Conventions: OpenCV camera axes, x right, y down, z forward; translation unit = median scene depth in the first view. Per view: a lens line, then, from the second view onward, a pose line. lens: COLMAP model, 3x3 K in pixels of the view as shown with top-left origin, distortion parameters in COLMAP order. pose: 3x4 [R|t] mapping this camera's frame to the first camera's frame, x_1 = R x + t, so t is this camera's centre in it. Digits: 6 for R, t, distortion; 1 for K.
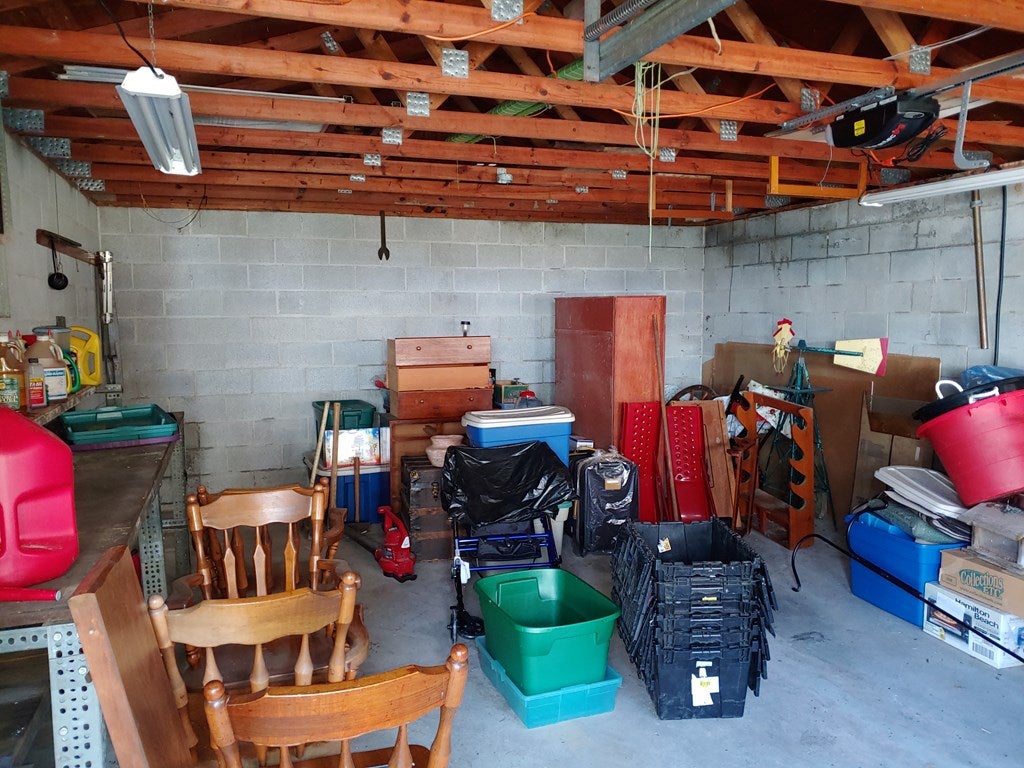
lens RADIAL K [[795.9, 0, 517.3], [0, 795.9, 400.7], [0, 0, 1]] dist [0.134472, -0.246954]
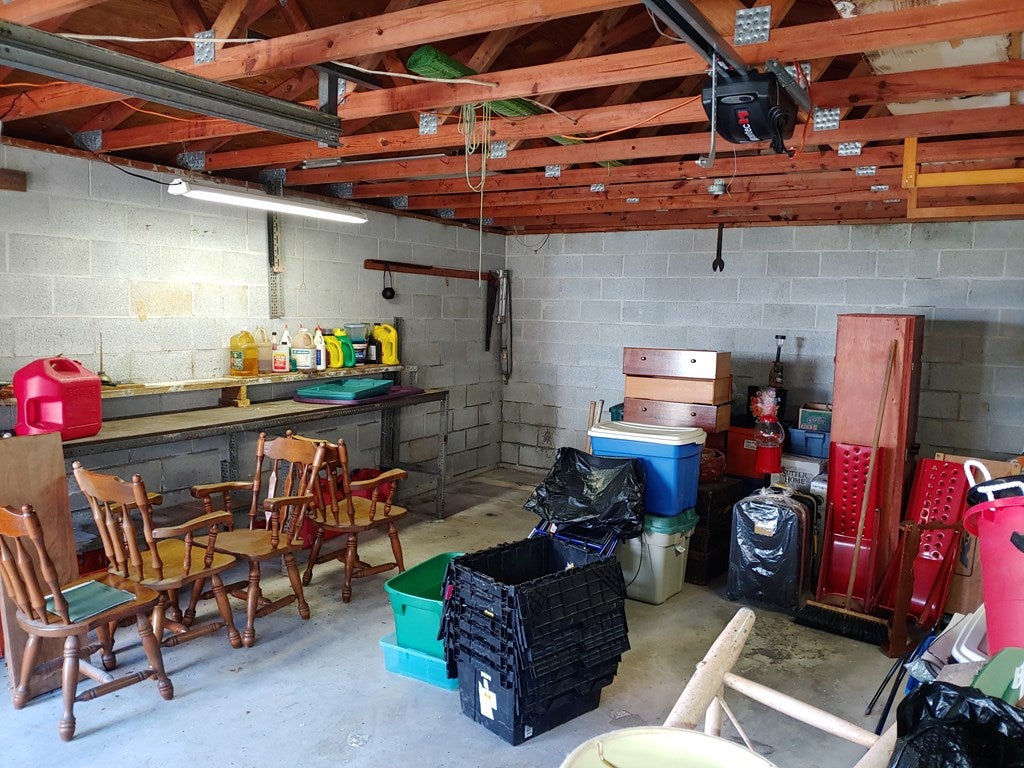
lens RADIAL K [[795.9, 0, 517.3], [0, 795.9, 400.7], [0, 0, 1]] dist [0.134472, -0.246954]
pose [[0.624097, 0.118137, -0.772364, 0.492492], [-0.118536, 0.991378, 0.055854, -0.041512], [0.772303, 0.056694, 0.632720, 0.175425]]
